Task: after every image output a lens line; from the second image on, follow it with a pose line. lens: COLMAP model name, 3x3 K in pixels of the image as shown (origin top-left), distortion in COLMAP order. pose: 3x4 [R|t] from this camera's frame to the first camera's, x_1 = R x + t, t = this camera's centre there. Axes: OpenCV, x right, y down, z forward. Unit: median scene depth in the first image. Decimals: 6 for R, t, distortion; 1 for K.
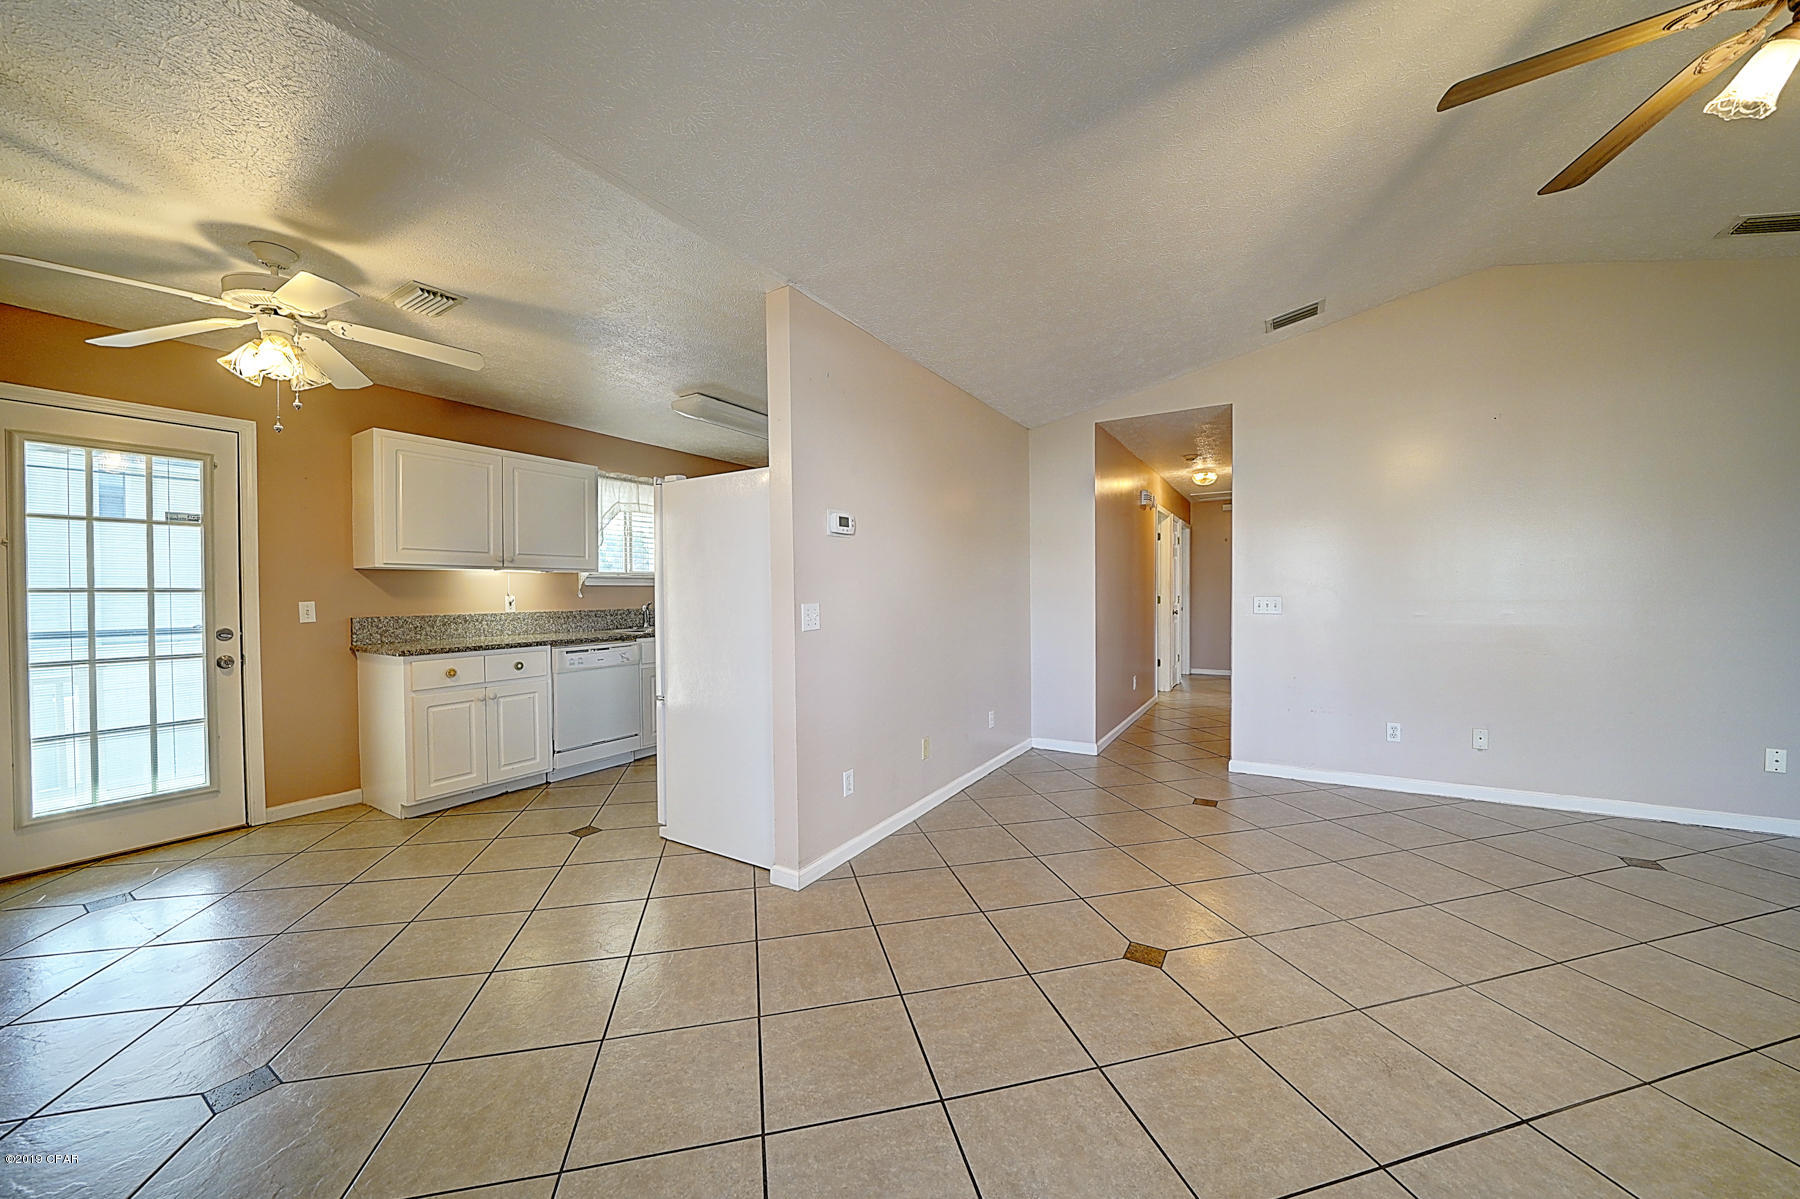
lens RADIAL K [[639.2, 0, 908.1], [0, 639.2, 599.0], [0, 0, 1]] dist [-0.021391, 0.001505]
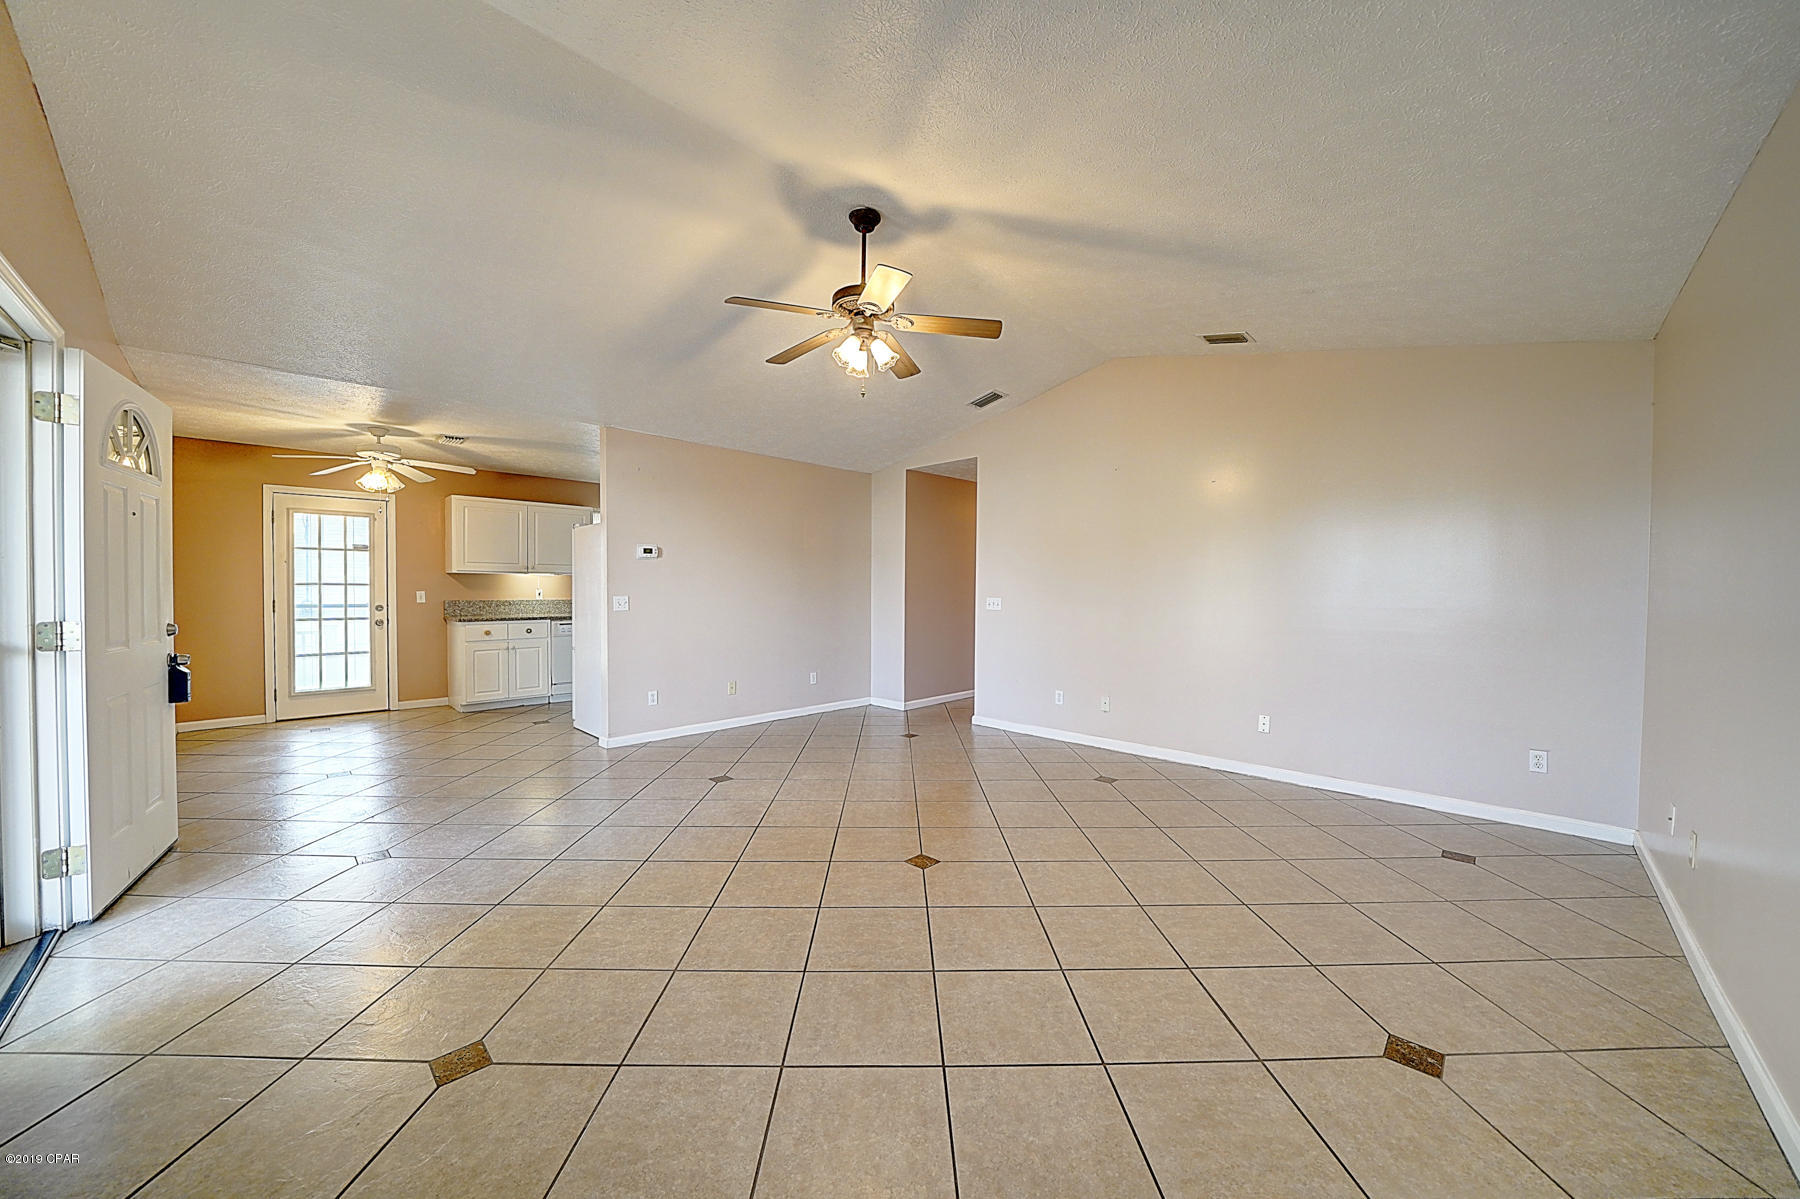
lens RADIAL K [[639.2, 0, 908.5], [0, 639.2, 600.0], [0, 0, 1]] dist [-0.021391, 0.001505]
pose [[0.974334, 0.017509, -0.224426, 0.836458], [-0.016751, 0.999846, 0.005280, -0.004059], [0.224484, -0.001385, 0.974477, -0.470982]]
